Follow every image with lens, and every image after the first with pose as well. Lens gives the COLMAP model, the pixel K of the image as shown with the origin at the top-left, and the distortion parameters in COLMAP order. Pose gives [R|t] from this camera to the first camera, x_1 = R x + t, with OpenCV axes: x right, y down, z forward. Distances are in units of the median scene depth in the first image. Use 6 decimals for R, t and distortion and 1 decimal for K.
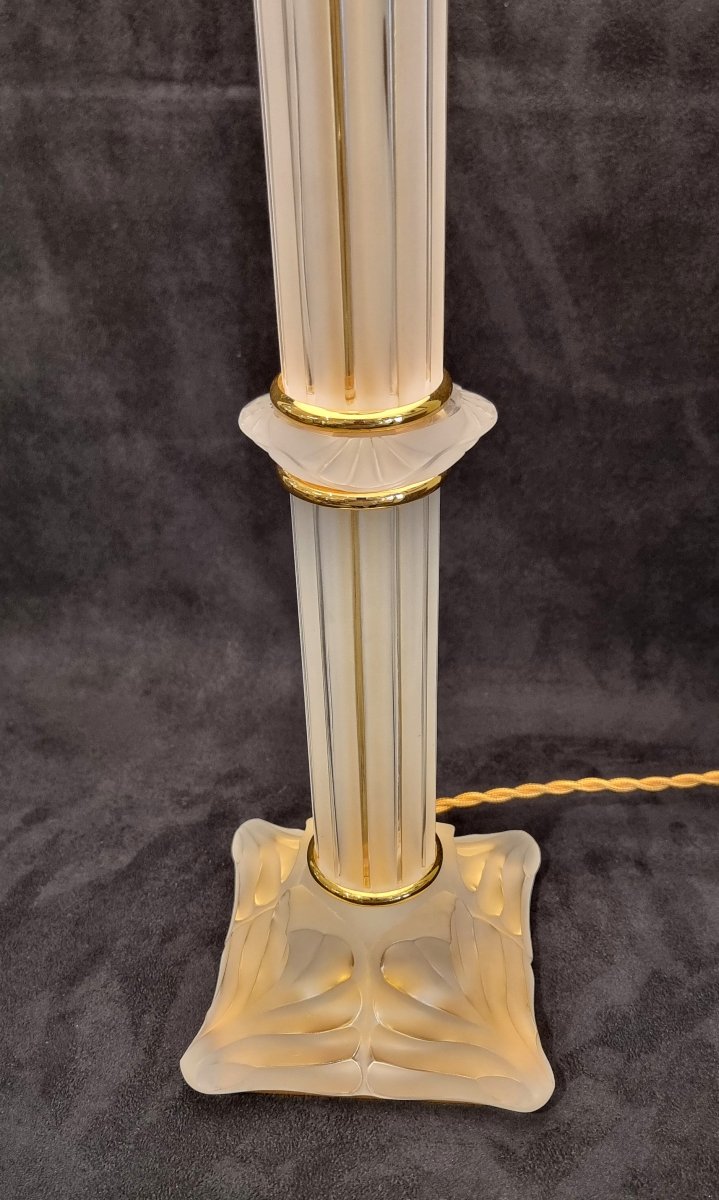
lens RADIAL K [[1137.3, 0, 350.6], [0, 1137.3, 702.4], [0, 0, 1]] dist [0.070561, -0.093879]
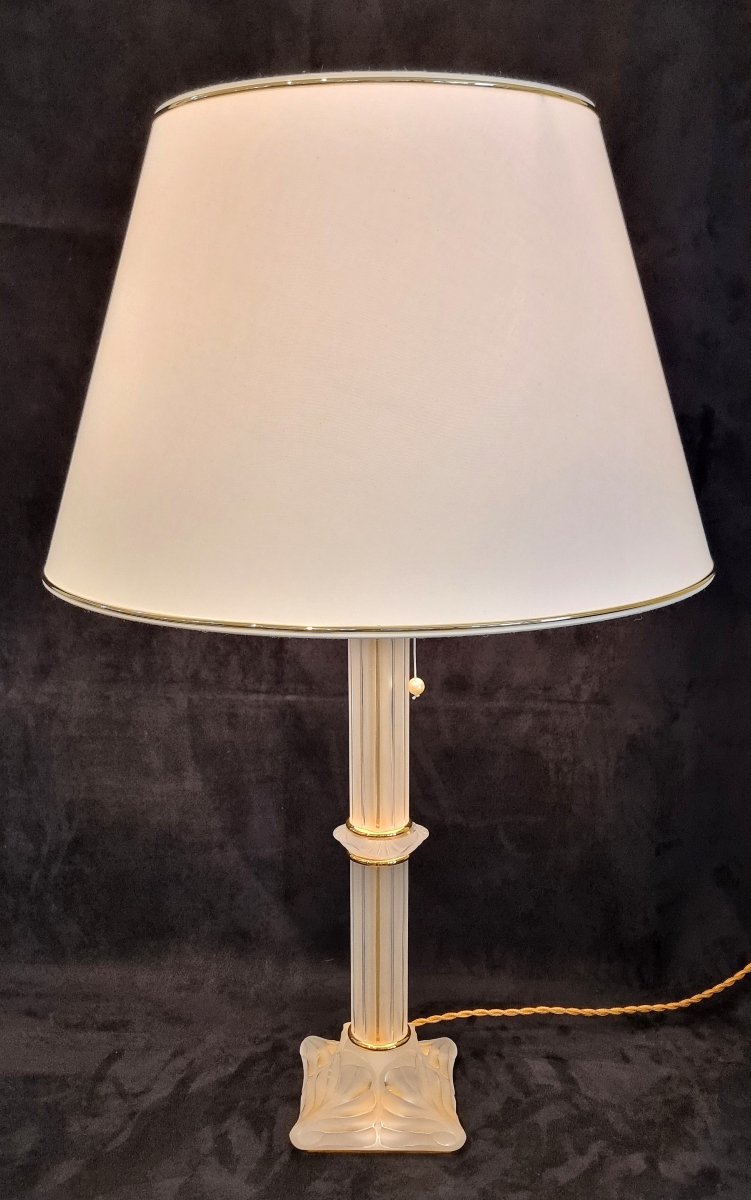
lens RADIAL K [[1096.0, 0, 376.4], [0, 1096.0, 701.2], [0, 0, 1]] dist [0.064789, -0.006394]
pose [[0.989553, -0.003432, 0.144131, -0.232309], [0.055899, 0.930650, -0.361616, 0.255190], [-0.132894, 0.365895, 0.921119, -0.966840]]
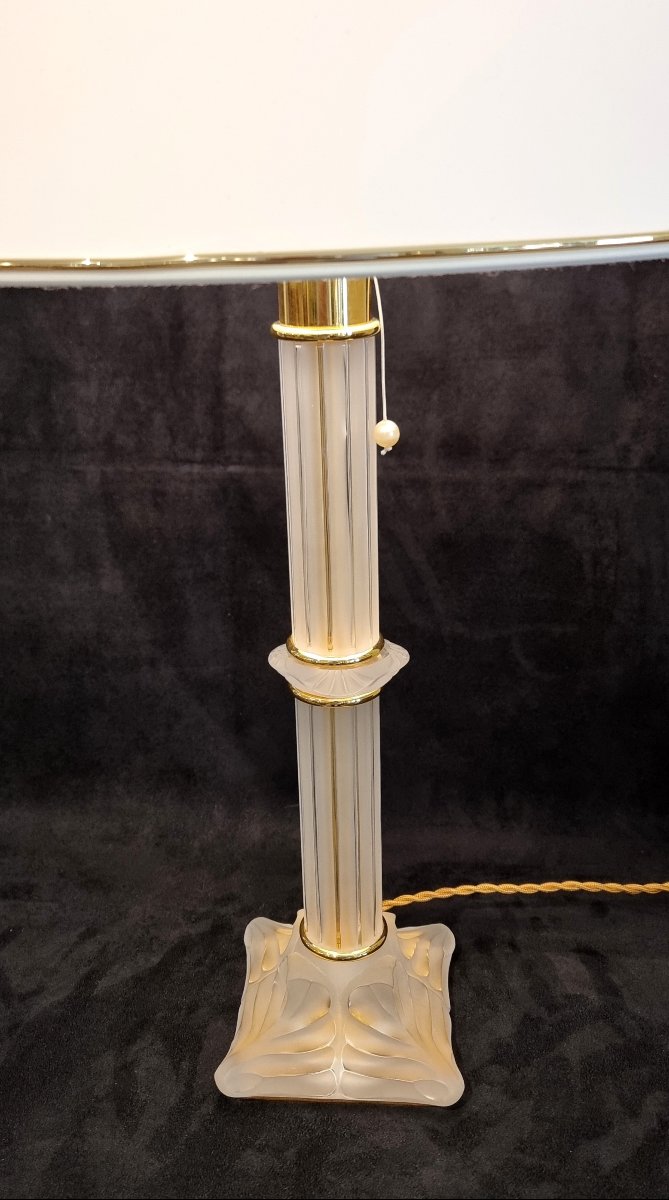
lens RADIAL K [[1020.6, 0, 324.4], [0, 1020.6, 596.2], [0, 0, 1]] dist [0.056771, -0.005293]
pose [[0.997081, -0.019967, 0.073695, -0.076813], [0.039720, 0.959956, -0.277322, 0.070490], [-0.065207, 0.279439, 0.957947, -0.384233]]
